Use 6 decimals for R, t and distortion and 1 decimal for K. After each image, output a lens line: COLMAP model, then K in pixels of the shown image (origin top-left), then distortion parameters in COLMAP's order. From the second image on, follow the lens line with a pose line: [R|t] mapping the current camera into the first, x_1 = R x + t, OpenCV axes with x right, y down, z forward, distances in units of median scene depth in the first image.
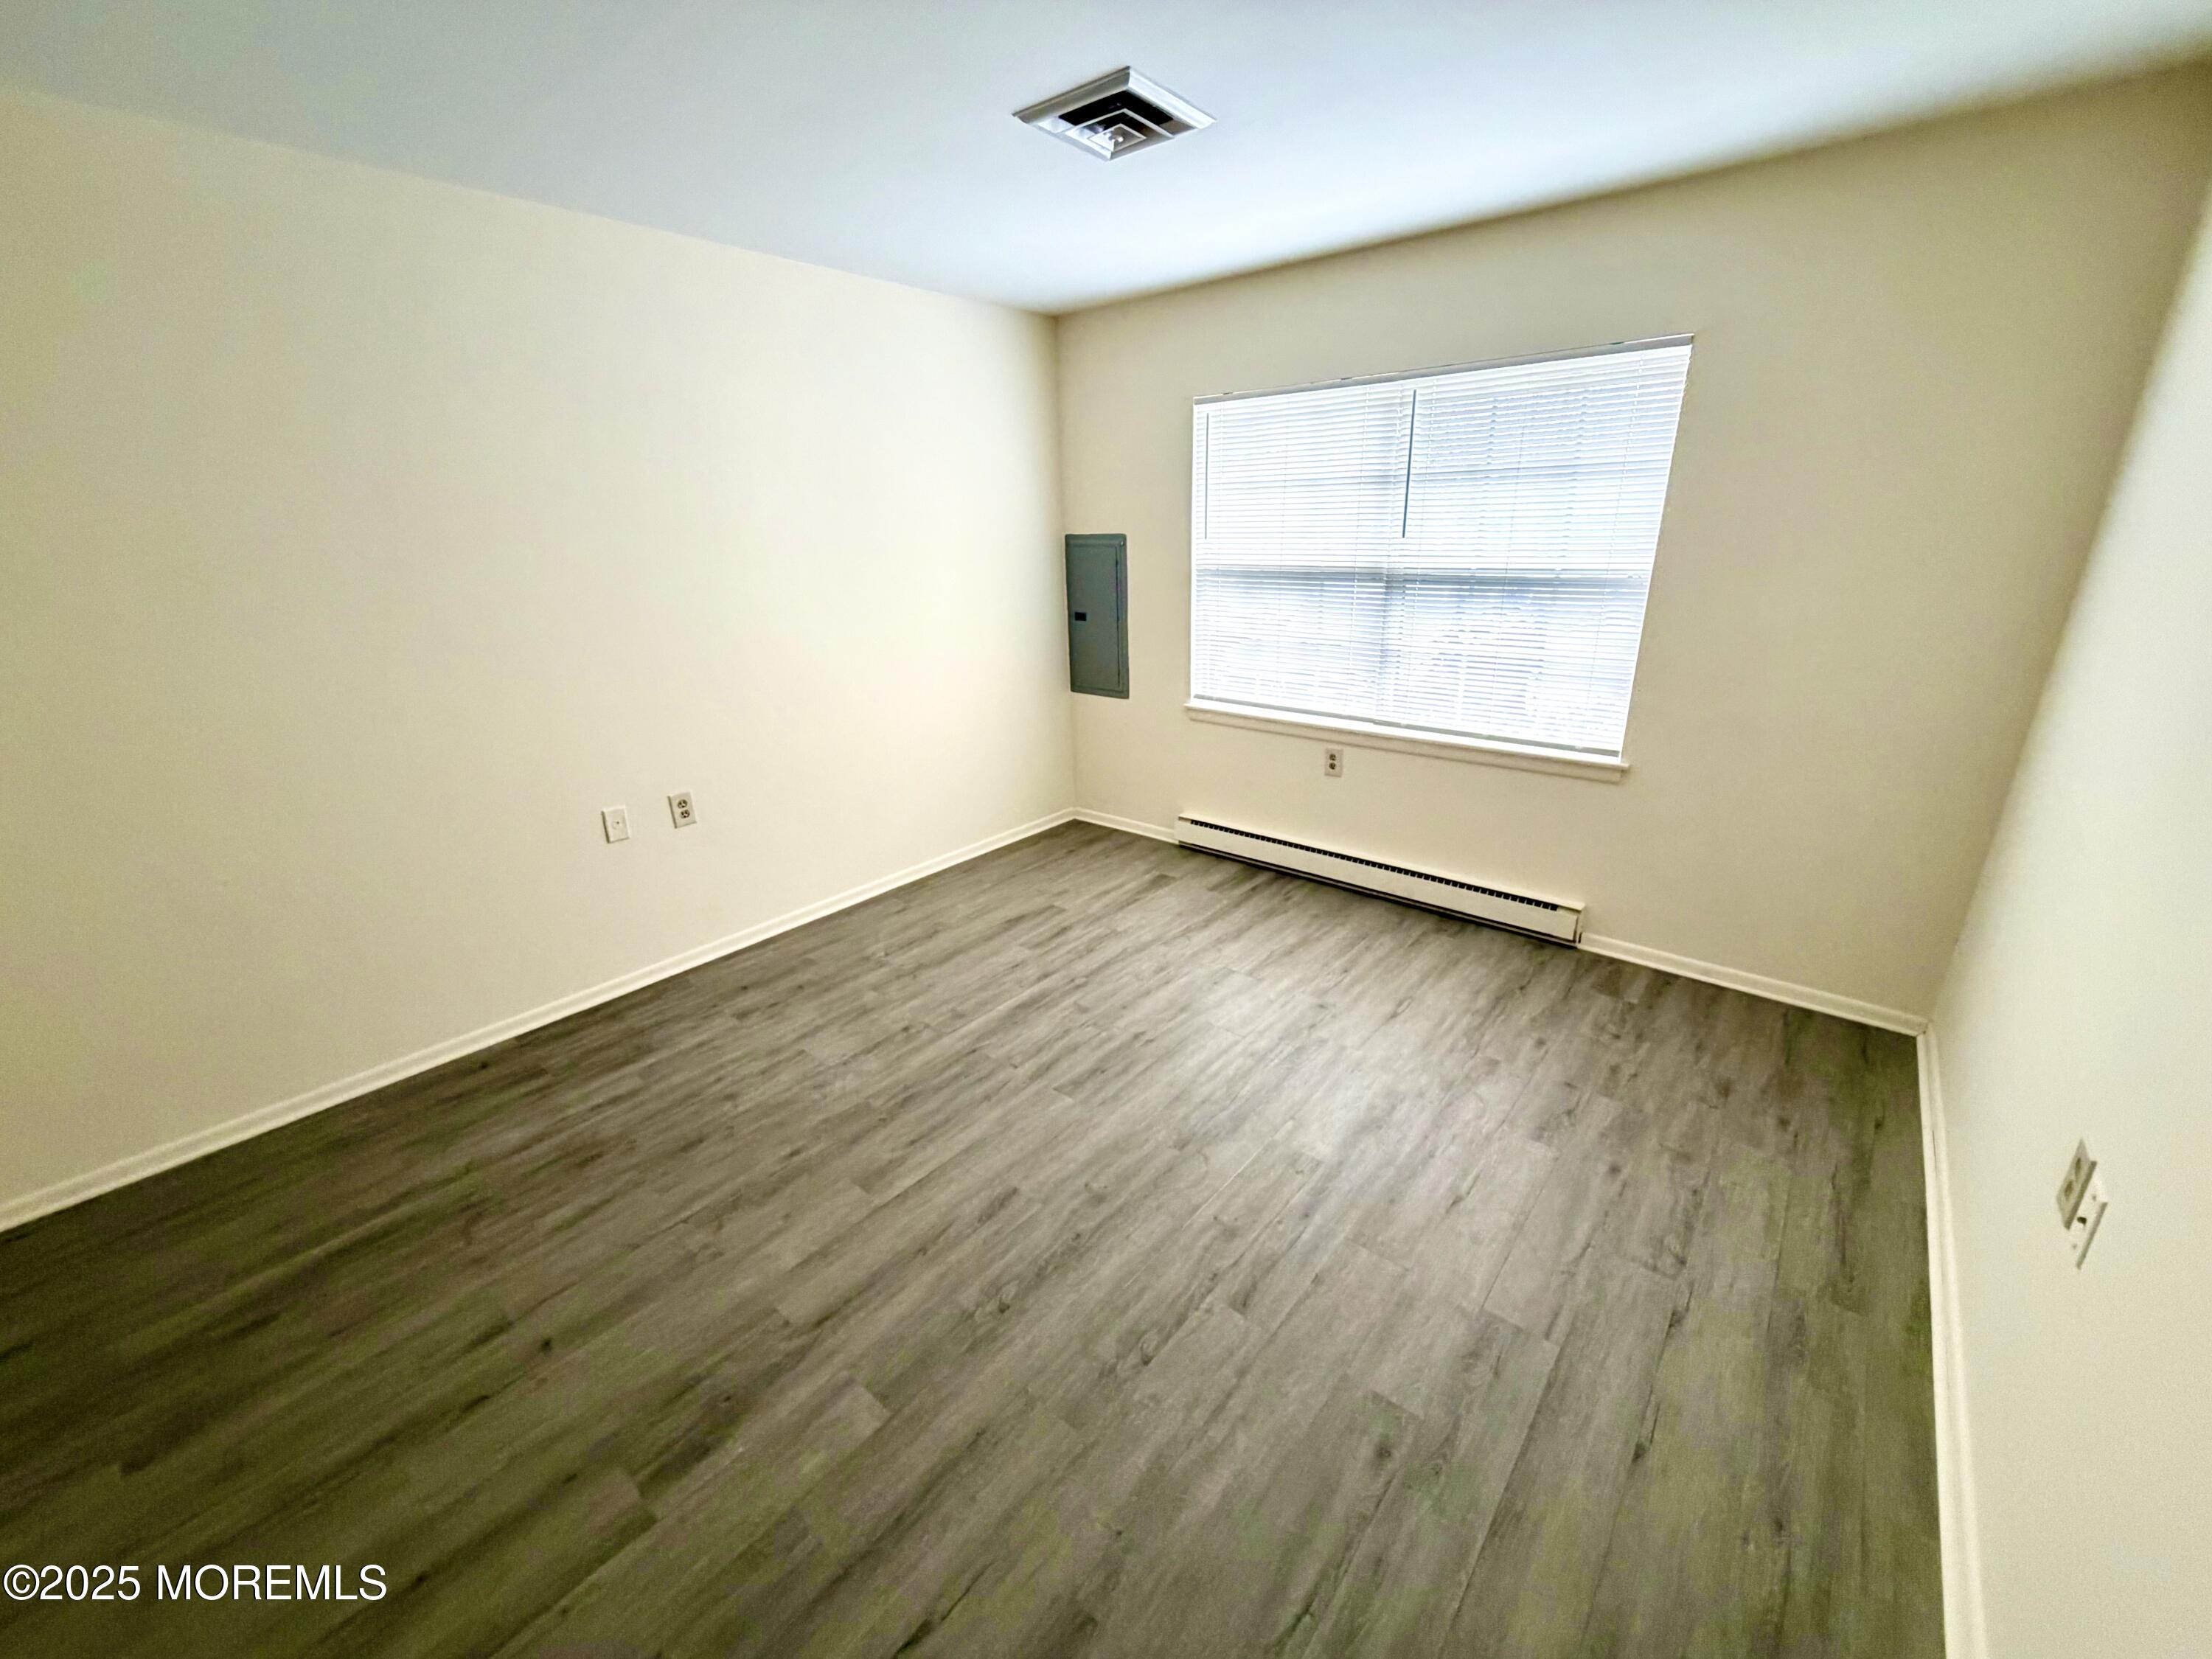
lens RADIAL K [[883.3, 0, 1113.3], [0, 883.3, 830.8], [0, 0, 1]] dist [0.001937, 0.000071]
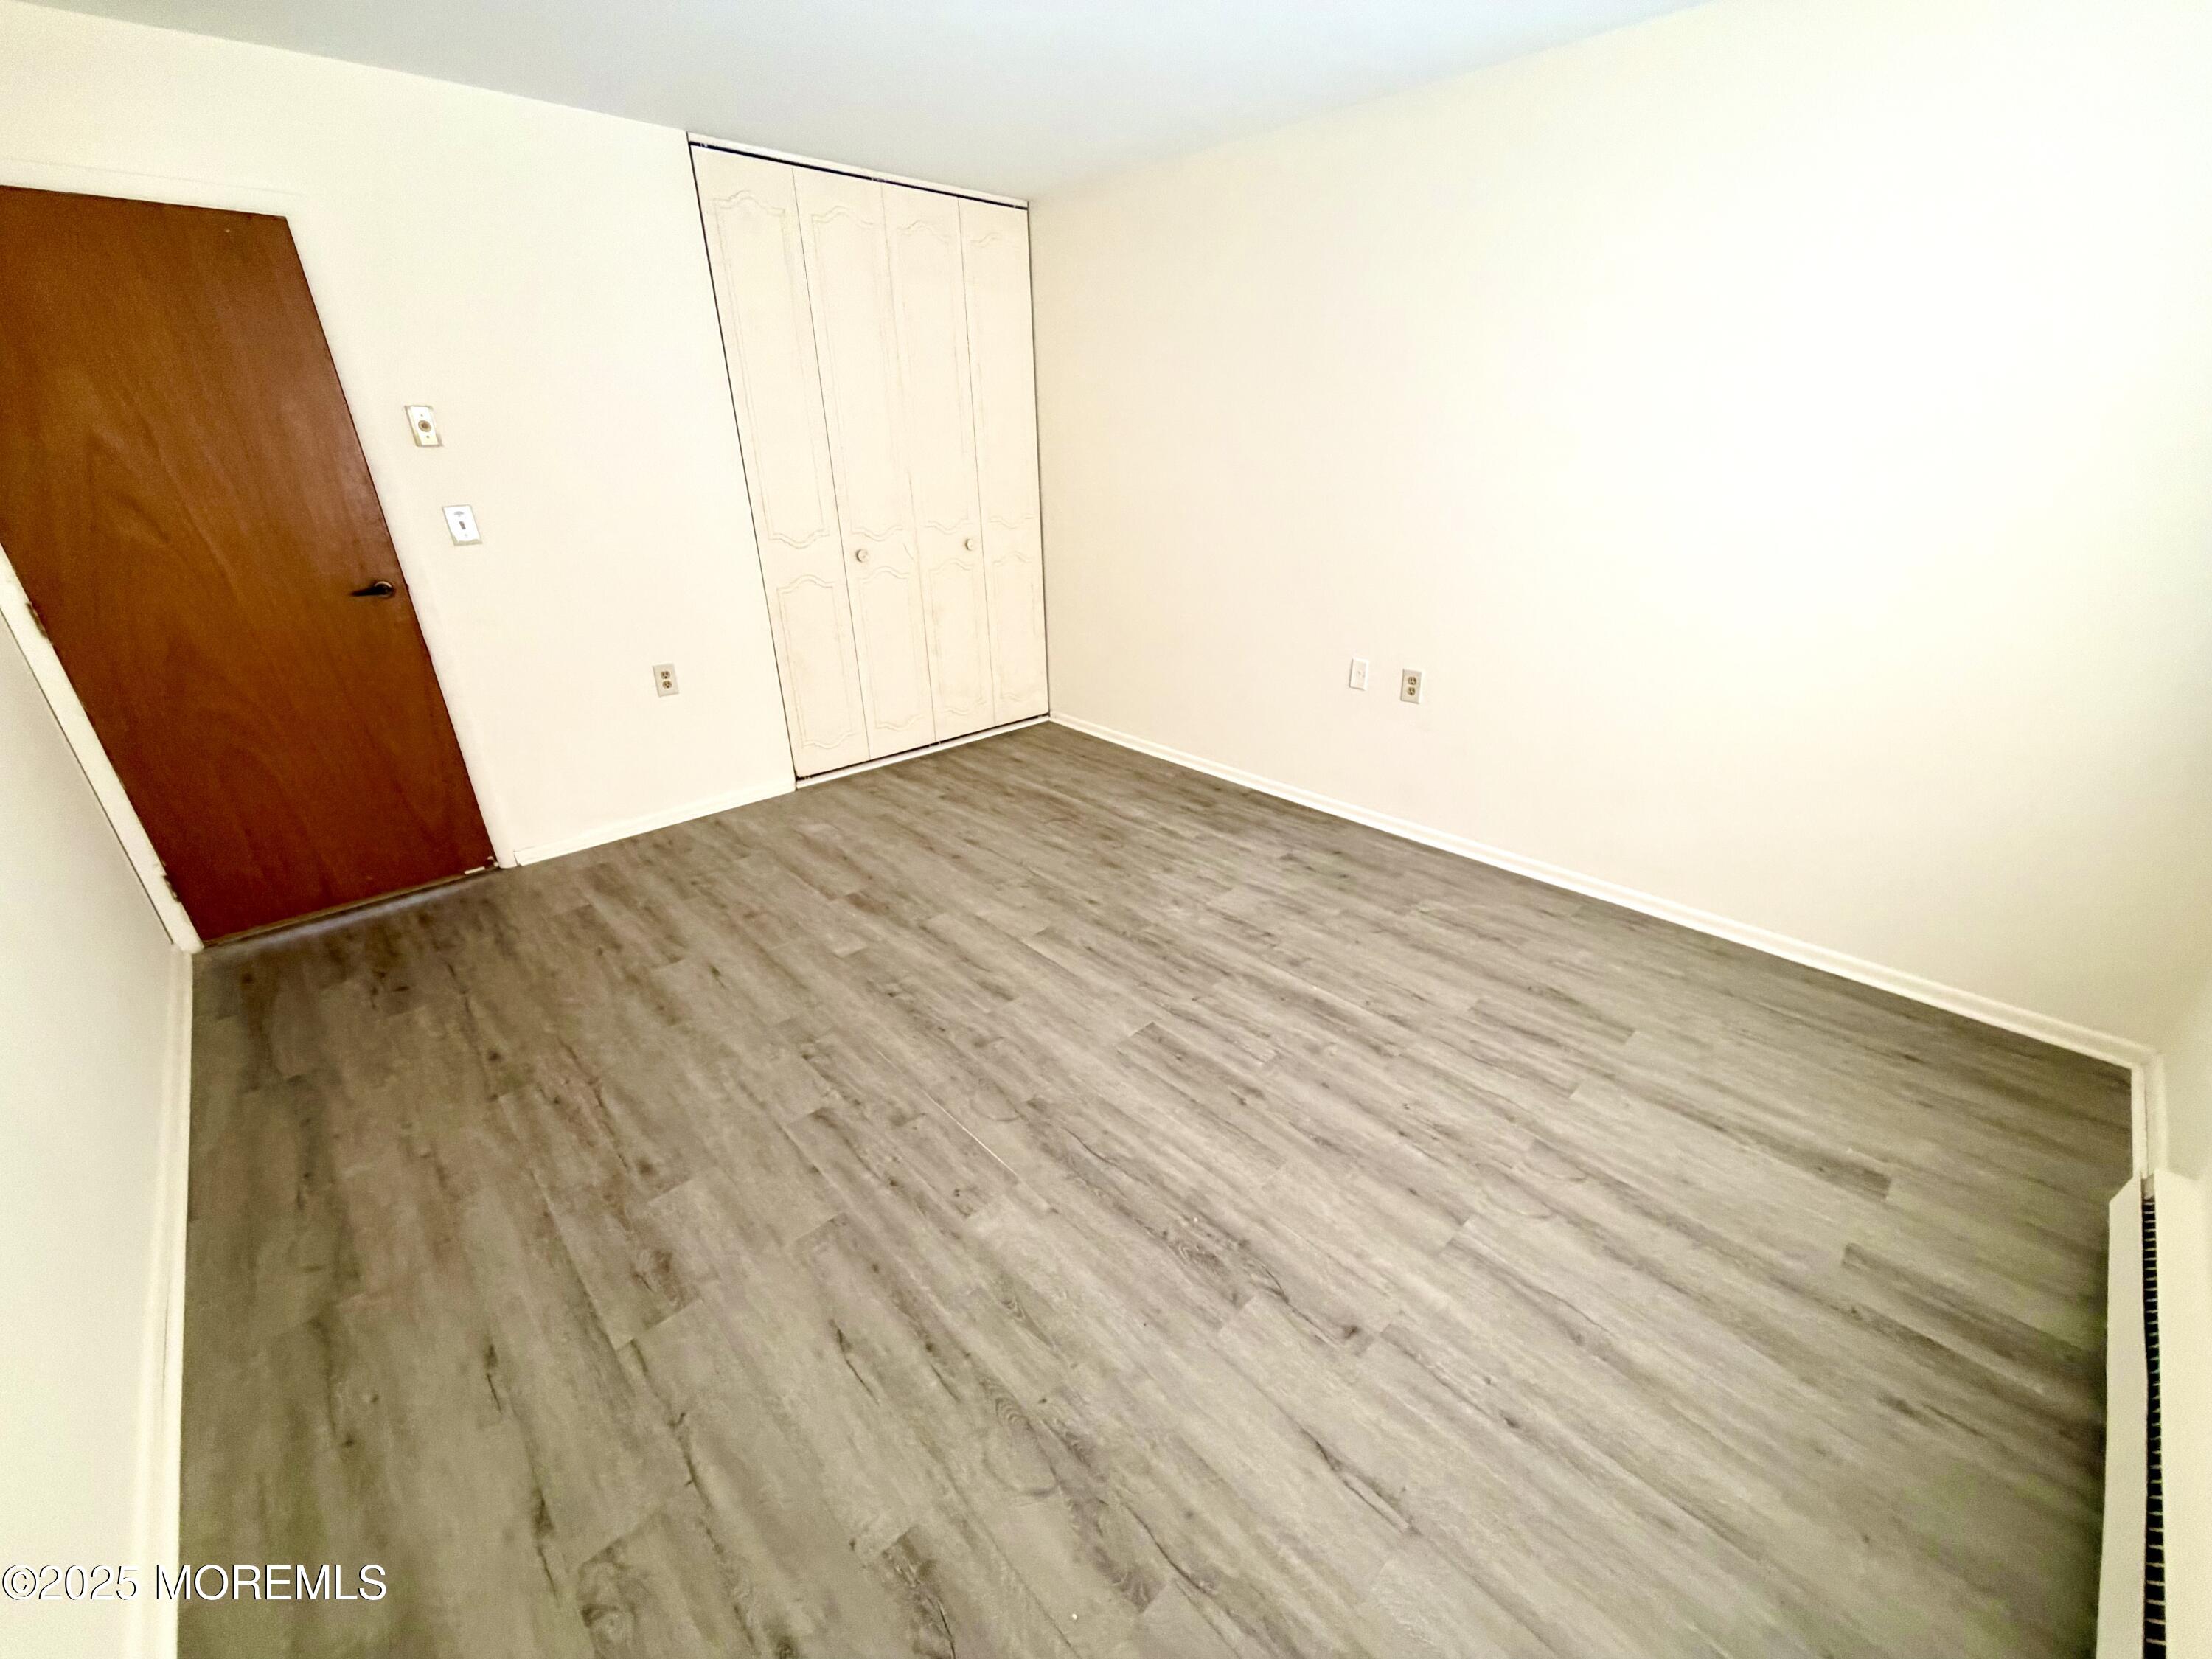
lens RADIAL K [[883.3, 0, 1113.3], [0, 883.3, 830.8], [0, 0, 1]] dist [0.001937, 0.000071]
pose [[-0.116331, 0.424920, -0.897725, 0.641516], [-0.317288, 0.840601, 0.438997, -0.259209], [0.941167, 0.335906, 0.037034, 0.788912]]
